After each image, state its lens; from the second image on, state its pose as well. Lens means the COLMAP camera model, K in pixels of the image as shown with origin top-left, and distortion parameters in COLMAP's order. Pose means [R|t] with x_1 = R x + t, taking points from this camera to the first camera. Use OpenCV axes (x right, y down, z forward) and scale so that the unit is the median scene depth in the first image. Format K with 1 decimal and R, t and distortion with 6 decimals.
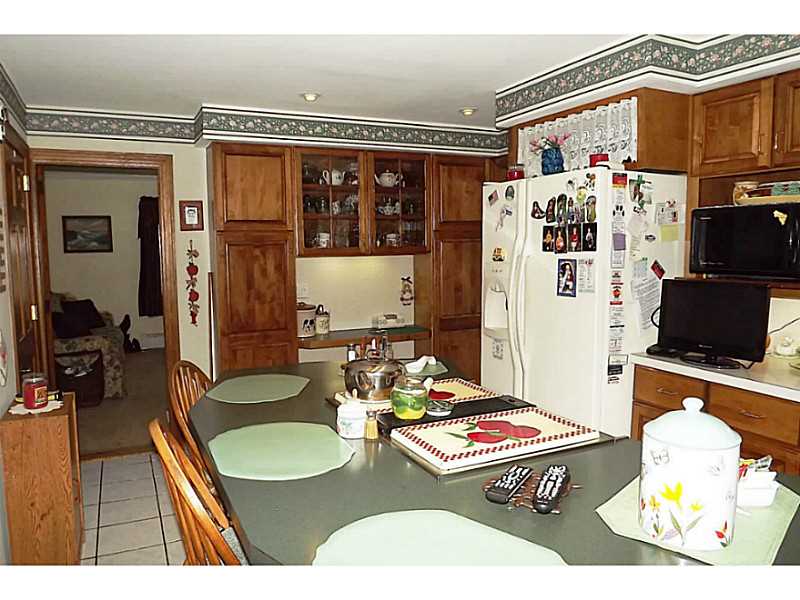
lens RADIAL K [[585.2, 0, 397.9], [0, 585.2, 298.5], [0, 0, 1]] dist [-0.066413, 0.001817]
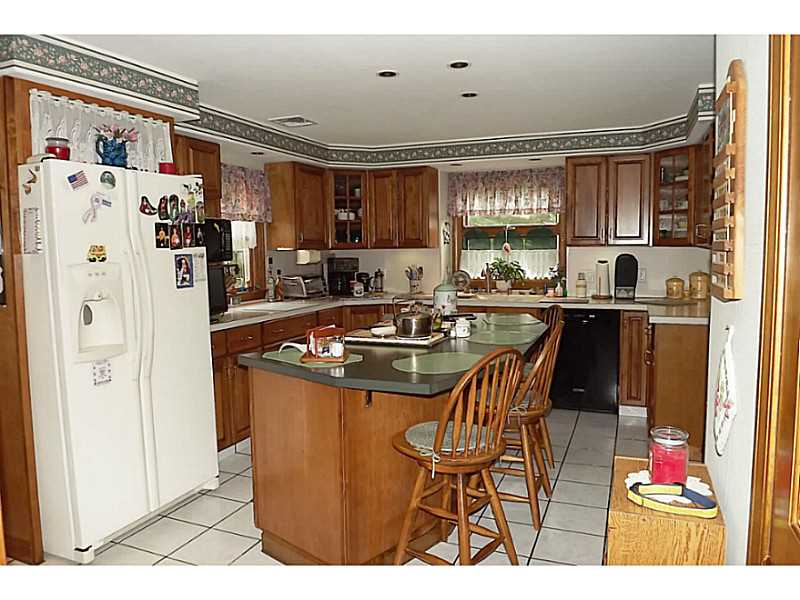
lens RADIAL K [[585.2, 0, 397.4], [0, 585.2, 304.8], [0, 0, 1]] dist [-0.066413, 0.001817]
pose [[-0.676736, -0.051107, 0.734450, -0.792132], [0.090650, 0.984213, 0.152014, -0.102328], [-0.730624, 0.169451, -0.661419, 1.424955]]
